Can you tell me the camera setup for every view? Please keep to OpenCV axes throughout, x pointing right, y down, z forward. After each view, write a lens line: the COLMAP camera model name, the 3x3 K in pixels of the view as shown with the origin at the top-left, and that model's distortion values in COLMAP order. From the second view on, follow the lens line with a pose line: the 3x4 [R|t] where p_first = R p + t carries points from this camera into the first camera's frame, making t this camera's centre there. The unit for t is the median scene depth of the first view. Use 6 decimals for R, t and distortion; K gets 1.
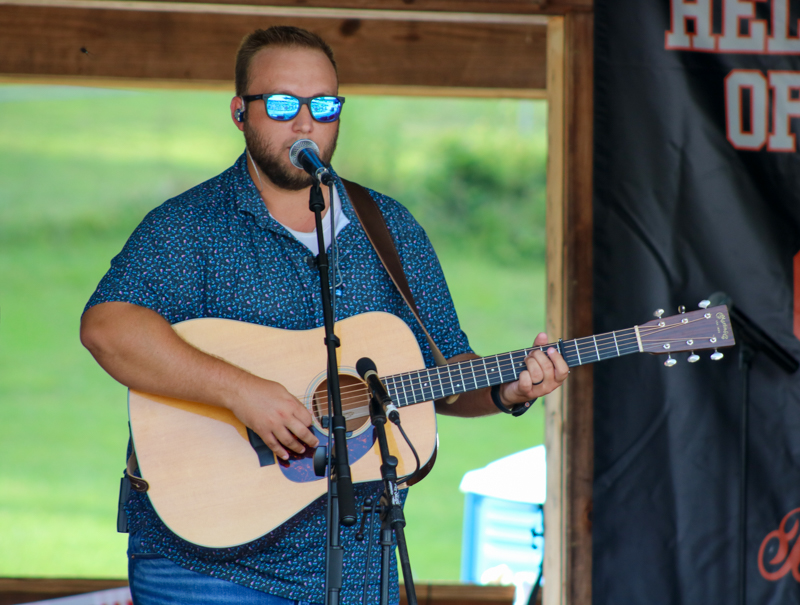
lens RADIAL K [[2906.4, 0, 400.0], [0, 2906.4, 302.5], [0, 0, 1]] dist [0.044589, 0.813310]
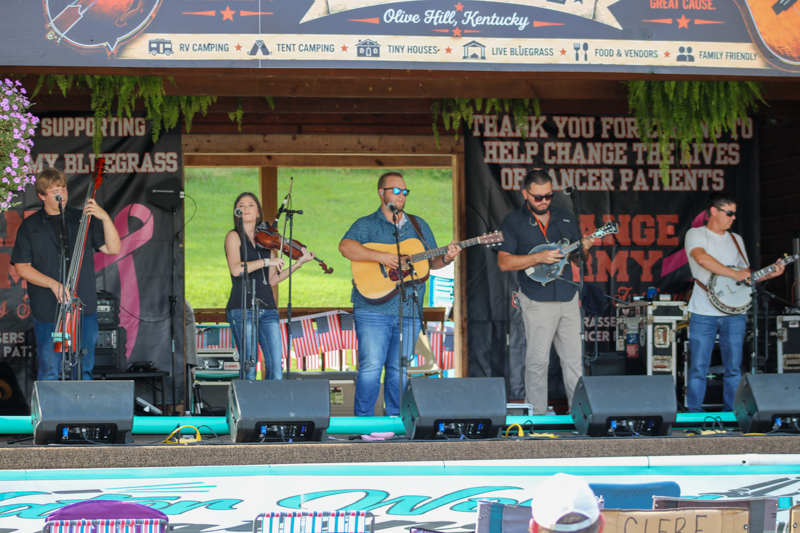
lens RADIAL K [[1896.2, 0, 400.0], [0, 1896.2, 266.5], [0, 0, 1]] dist [-0.035897, -0.036363]
pose [[0.999365, -0.021303, 0.028549, -0.085010], [0.020034, 0.998830, 0.044022, -0.063931], [-0.029453, -0.043422, 0.998623, -1.376651]]
